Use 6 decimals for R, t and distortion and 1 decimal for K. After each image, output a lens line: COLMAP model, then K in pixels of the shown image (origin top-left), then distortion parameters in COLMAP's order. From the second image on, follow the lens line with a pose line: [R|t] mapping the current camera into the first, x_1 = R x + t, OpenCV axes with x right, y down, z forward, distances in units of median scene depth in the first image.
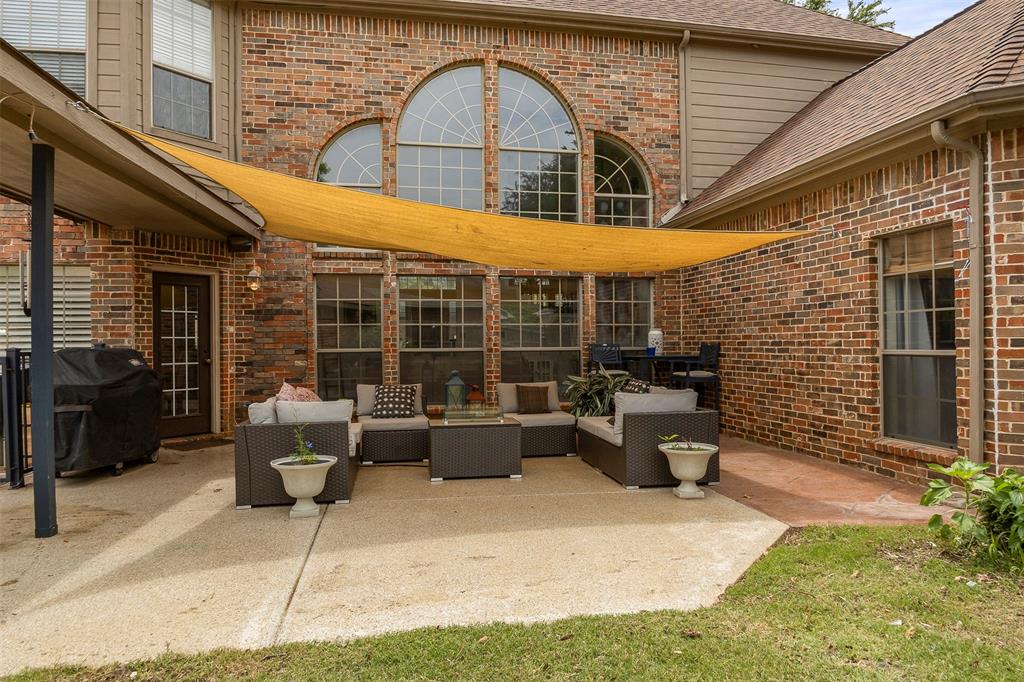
lens RADIAL K [[670.7, 0, 509.3], [0, 670.7, 335.7], [0, 0, 1]] dist [-0.002269, -0.002774]
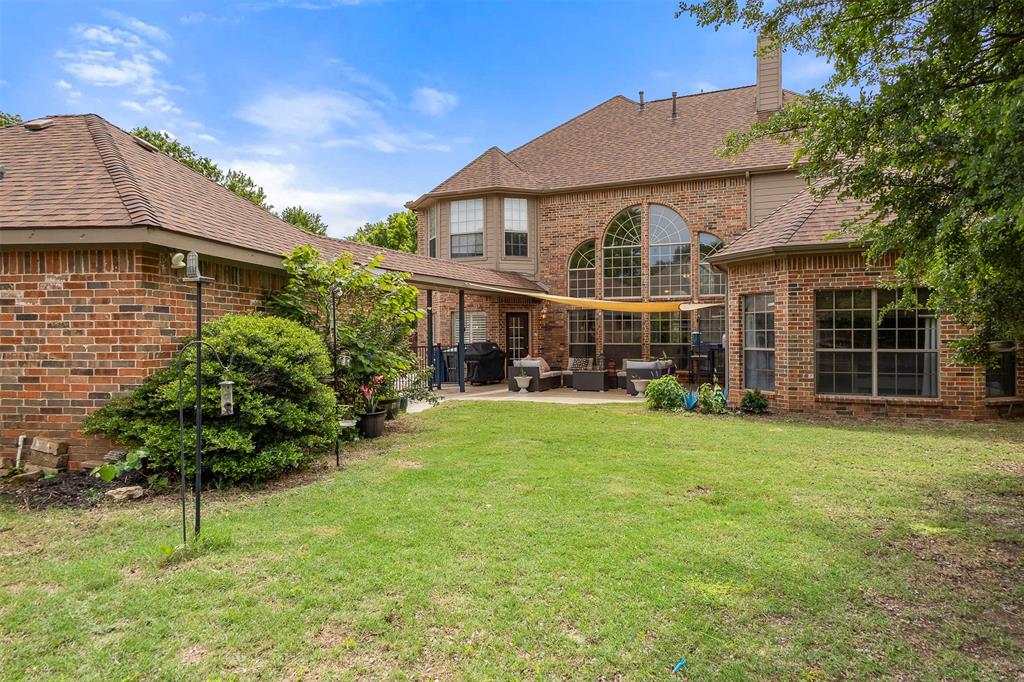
lens RADIAL K [[631.2, 0, 513.2], [0, 631.2, 340.9], [0, 0, 1]] dist [0.008486, -0.003610]
pose [[0.812439, 0.002228, -0.583042, 0.832439], [0.004526, 0.999938, 0.010127, -0.010278], [0.583029, -0.010867, 0.812379, -0.874497]]
